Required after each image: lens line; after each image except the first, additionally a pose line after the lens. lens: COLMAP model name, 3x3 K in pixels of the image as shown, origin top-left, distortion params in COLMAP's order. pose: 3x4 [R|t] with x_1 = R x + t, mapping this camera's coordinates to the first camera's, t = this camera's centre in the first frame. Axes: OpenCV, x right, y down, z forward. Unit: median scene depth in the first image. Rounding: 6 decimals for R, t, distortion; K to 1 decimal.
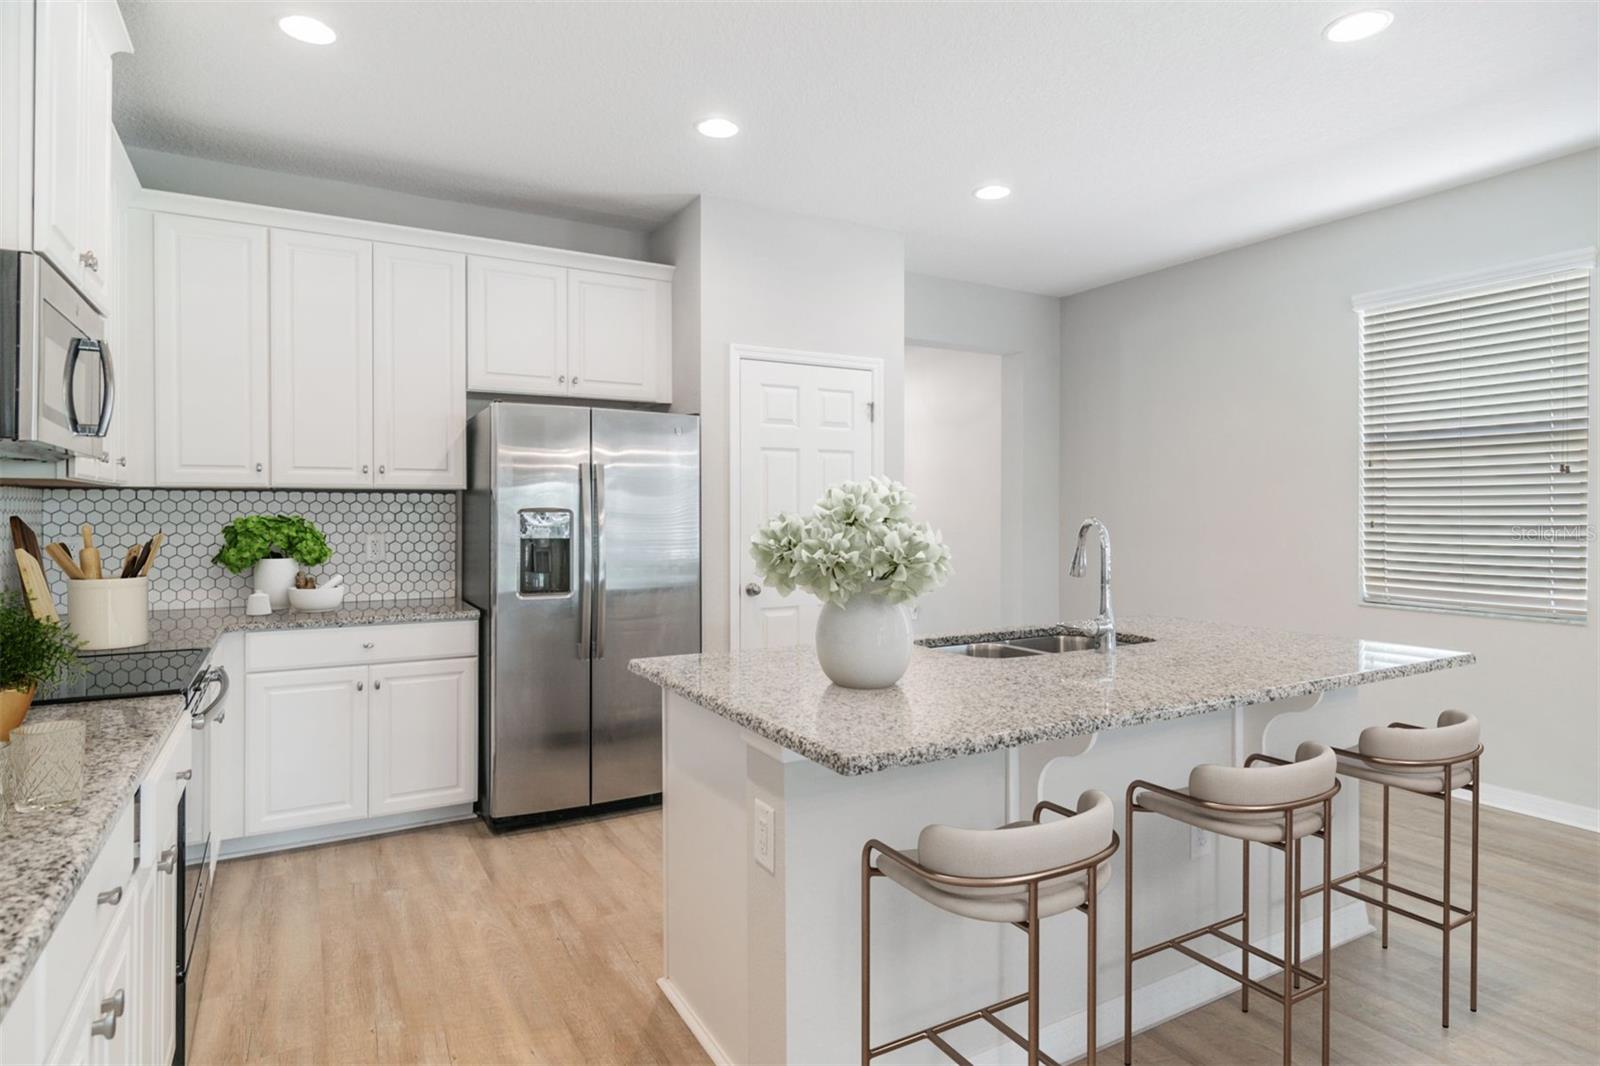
lens RADIAL K [[871.6, 0, 801.9], [0, 871.6, 517.6], [0, 0, 1]] dist [-0.000302, -0.000164]
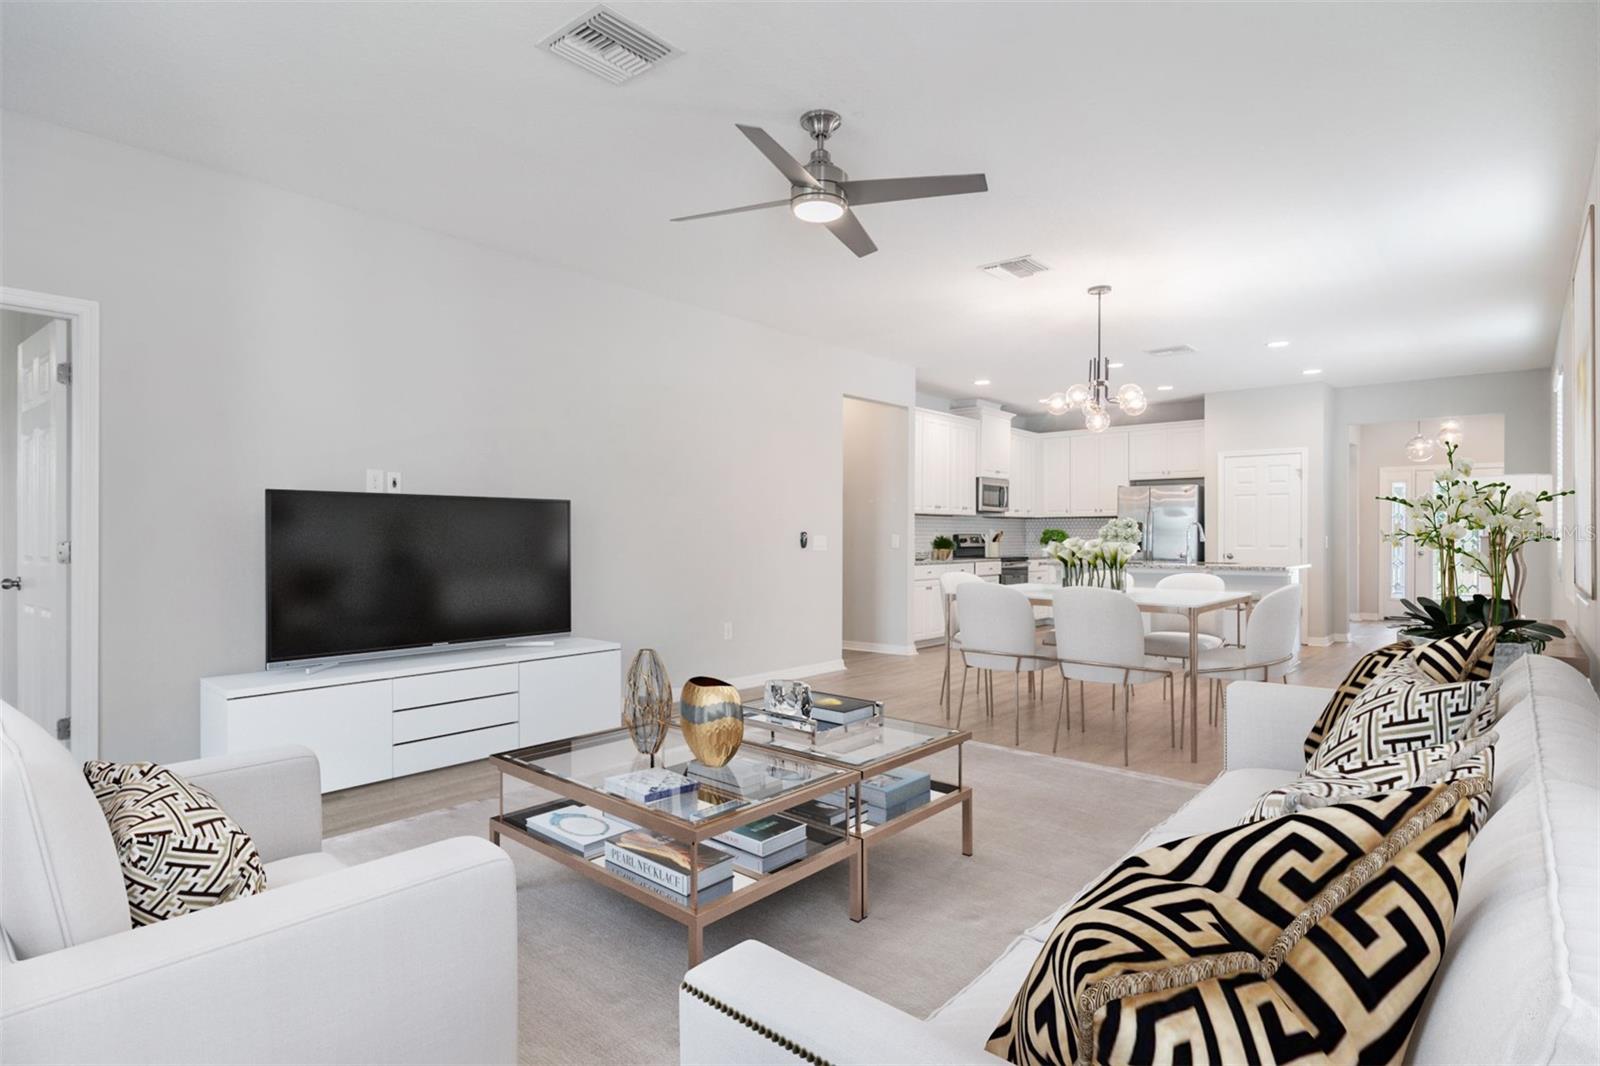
lens RADIAL K [[835.1, 0, 800.0], [0, 835.1, 533.0], [0, 0, 1]] dist [-0.002485, -0.000329]
pose [[0.341345, -0.005276, -0.939923, 2.237367], [-0.010257, 0.999904, -0.009337, 0.073788], [0.939882, 0.012828, 0.341258, -1.129837]]
